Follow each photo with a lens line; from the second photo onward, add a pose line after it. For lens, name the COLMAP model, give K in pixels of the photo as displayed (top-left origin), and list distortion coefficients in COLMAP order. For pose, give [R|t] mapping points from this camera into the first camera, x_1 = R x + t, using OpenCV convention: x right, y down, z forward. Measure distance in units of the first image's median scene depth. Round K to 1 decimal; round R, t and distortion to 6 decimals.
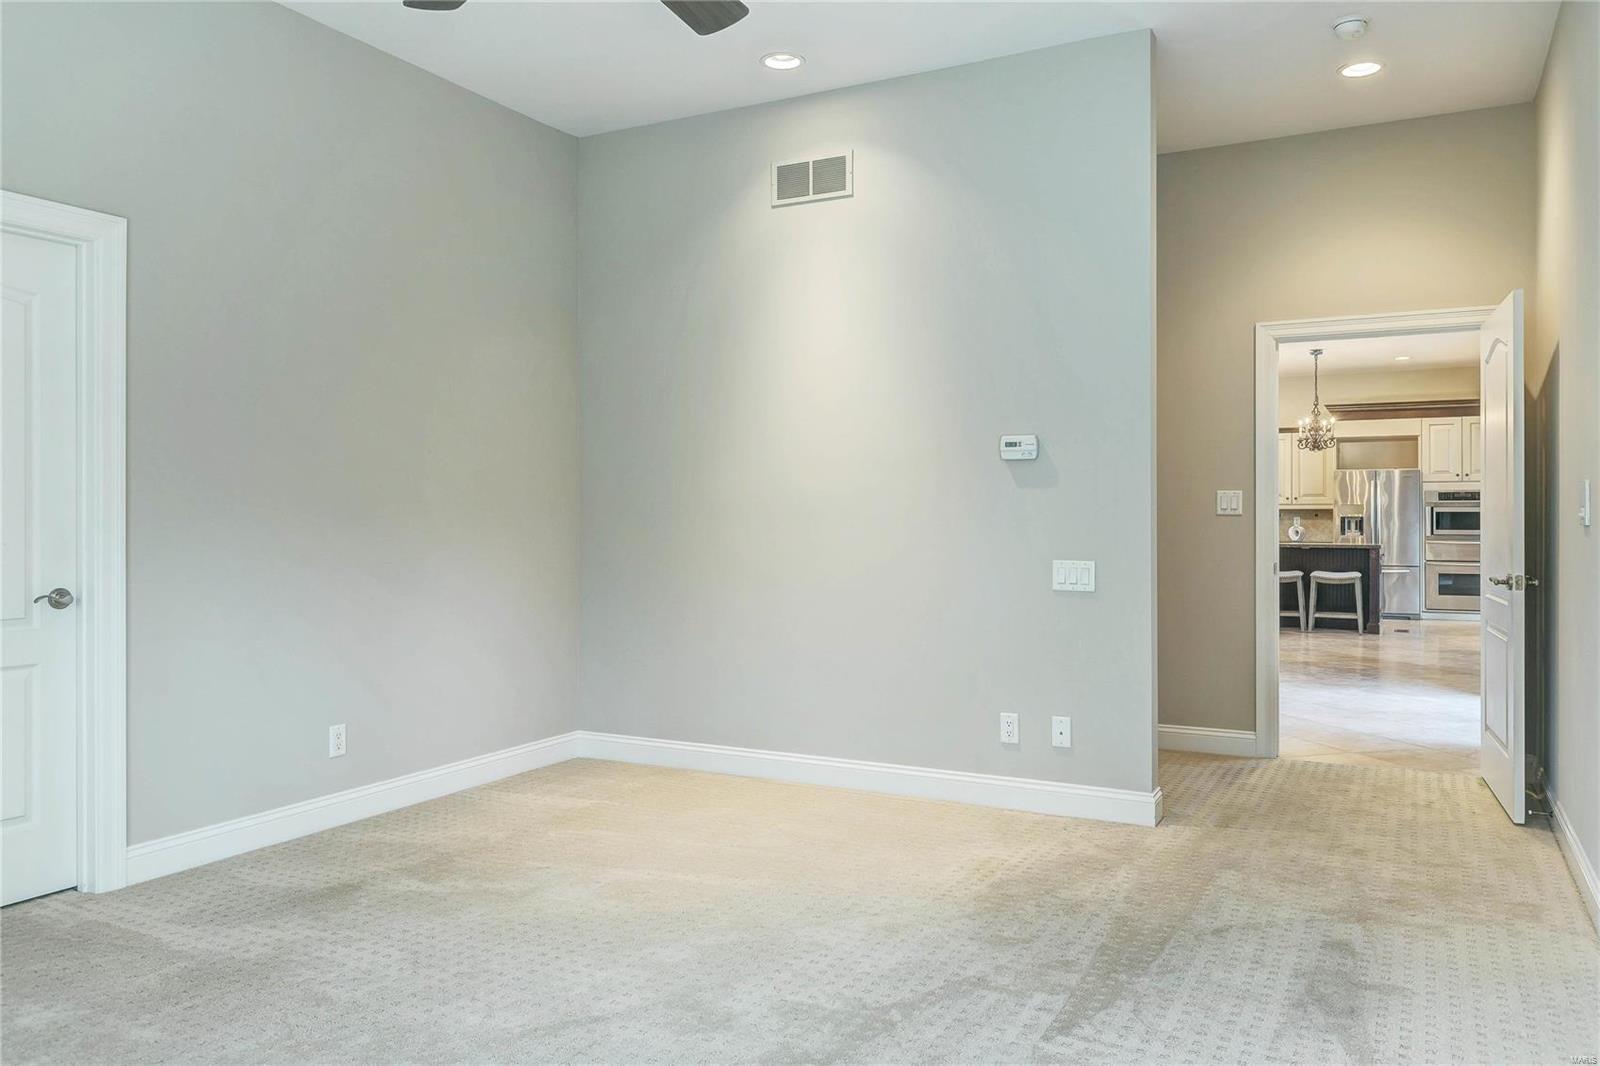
lens RADIAL K [[1162.9, 0, 798.4], [0, 1162.9, 528.0], [0, 0, 1]] dist [-0.004806, -0.001937]
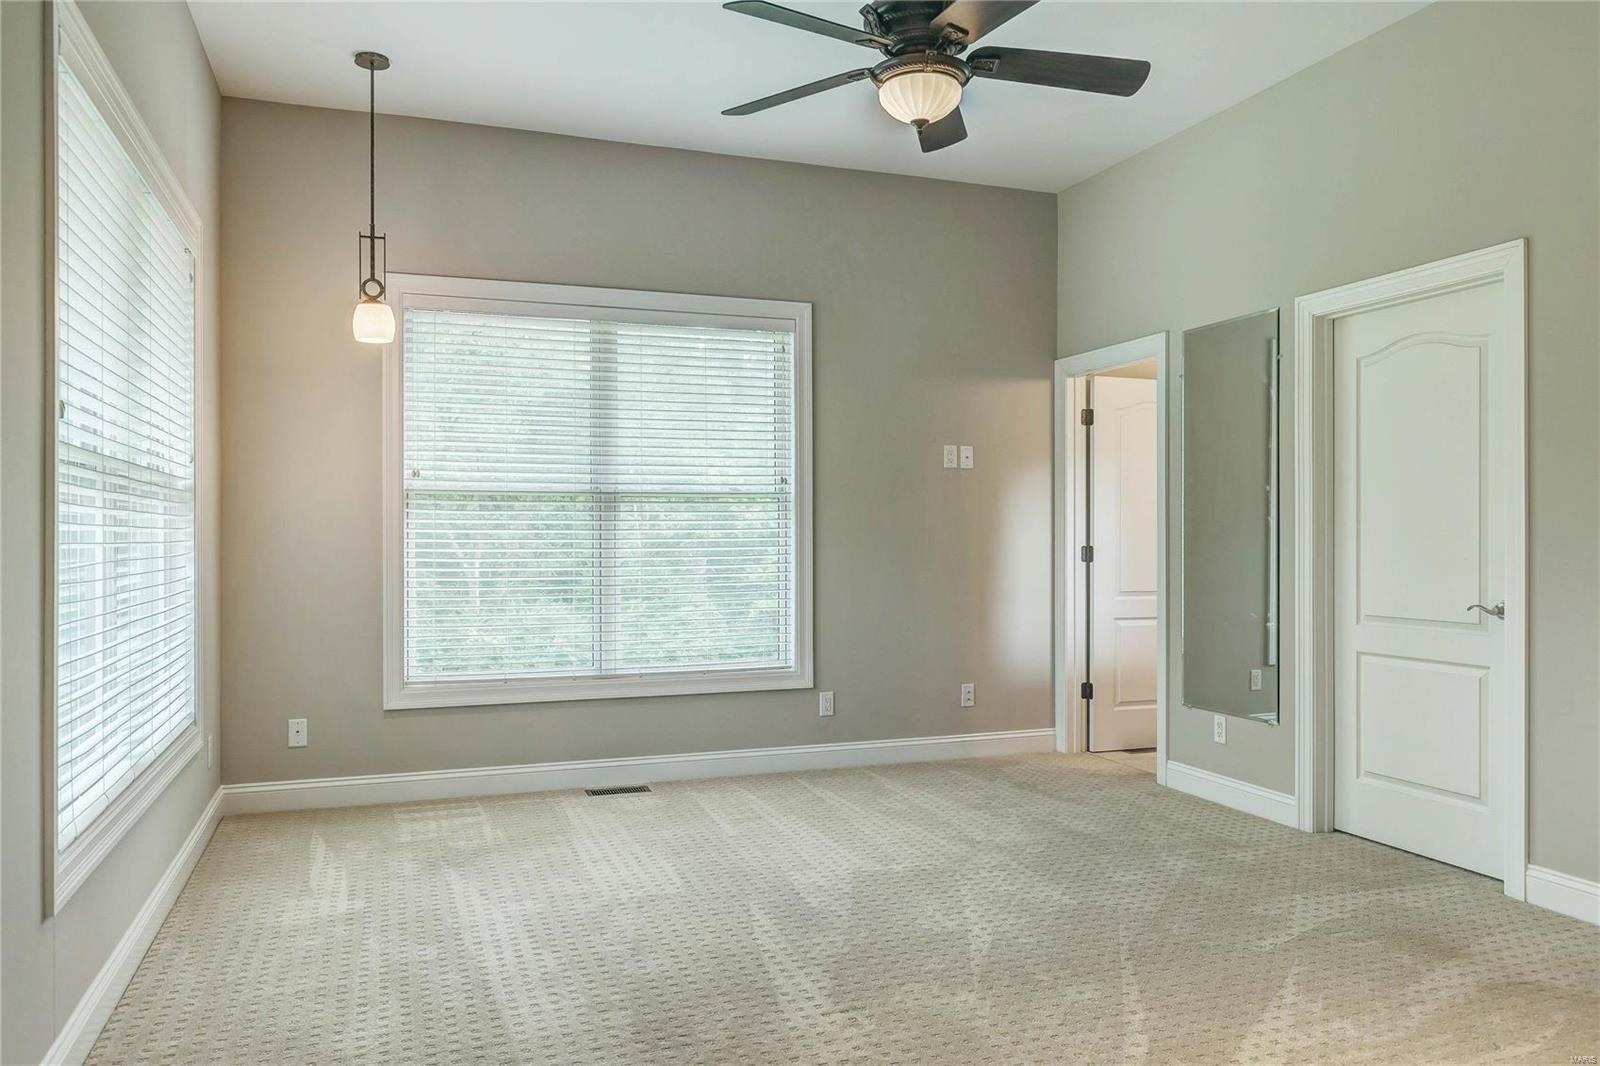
lens RADIAL K [[1162.9, 0, 800.1], [0, 1162.9, 532.2], [0, 0, 1]] dist [-0.004806, -0.001937]
pose [[-0.671336, 0.000405, -0.741153, 0.623624], [-0.004210, 0.999982, 0.004360, -0.015097], [0.741141, 0.006047, -0.671322, 1.272486]]
